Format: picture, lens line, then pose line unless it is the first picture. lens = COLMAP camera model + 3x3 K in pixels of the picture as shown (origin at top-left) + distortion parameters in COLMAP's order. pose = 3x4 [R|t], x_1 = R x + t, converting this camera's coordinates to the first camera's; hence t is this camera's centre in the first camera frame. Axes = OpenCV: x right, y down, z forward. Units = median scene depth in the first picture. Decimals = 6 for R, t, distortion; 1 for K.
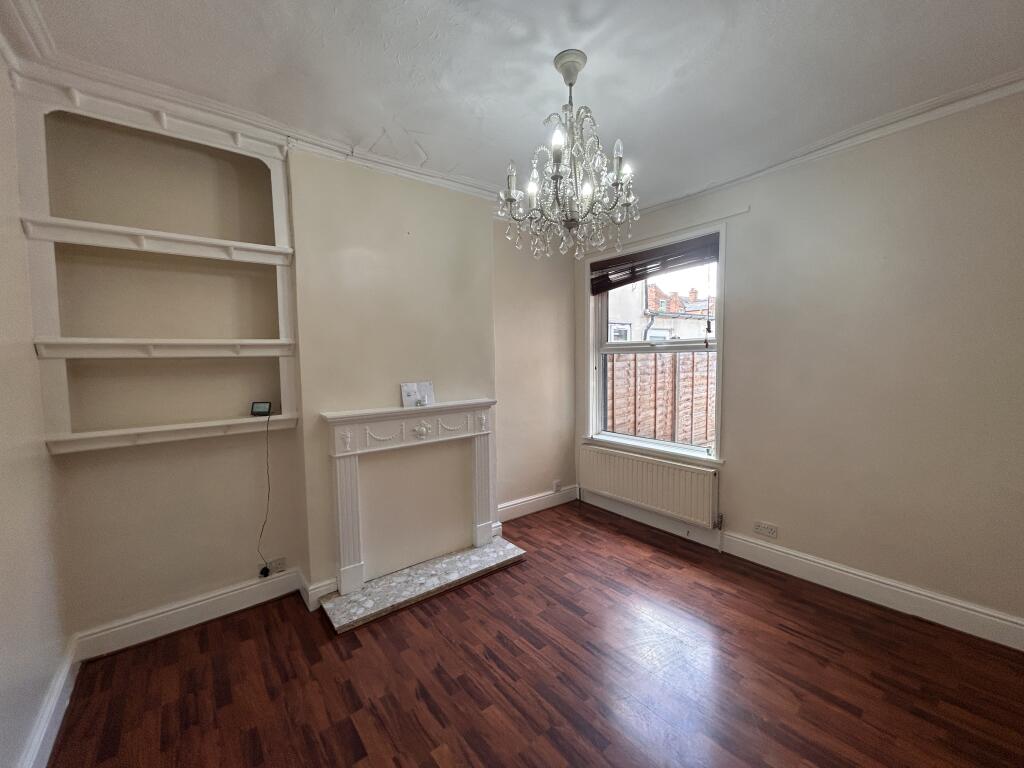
lens RADIAL K [[415.4, 0, 511.2], [0, 415.4, 385.1], [0, 0, 1]] dist [0.001444, 0.000046]
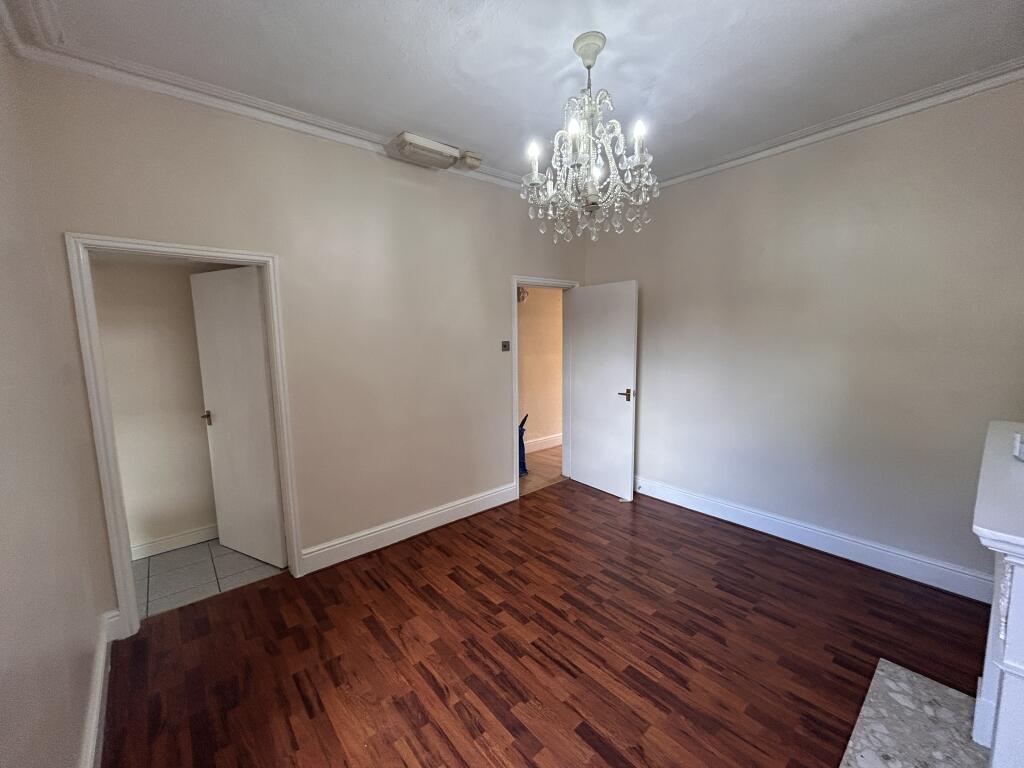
lens RADIAL K [[415.4, 0, 509.8], [0, 415.4, 383.4], [0, 0, 1]] dist [0.001444, 0.000046]
pose [[-0.998876, 0.040536, -0.024561, 0.327264], [0.035142, 0.981134, 0.190110, -0.139385], [0.031804, 0.189033, -0.981456, 1.786541]]
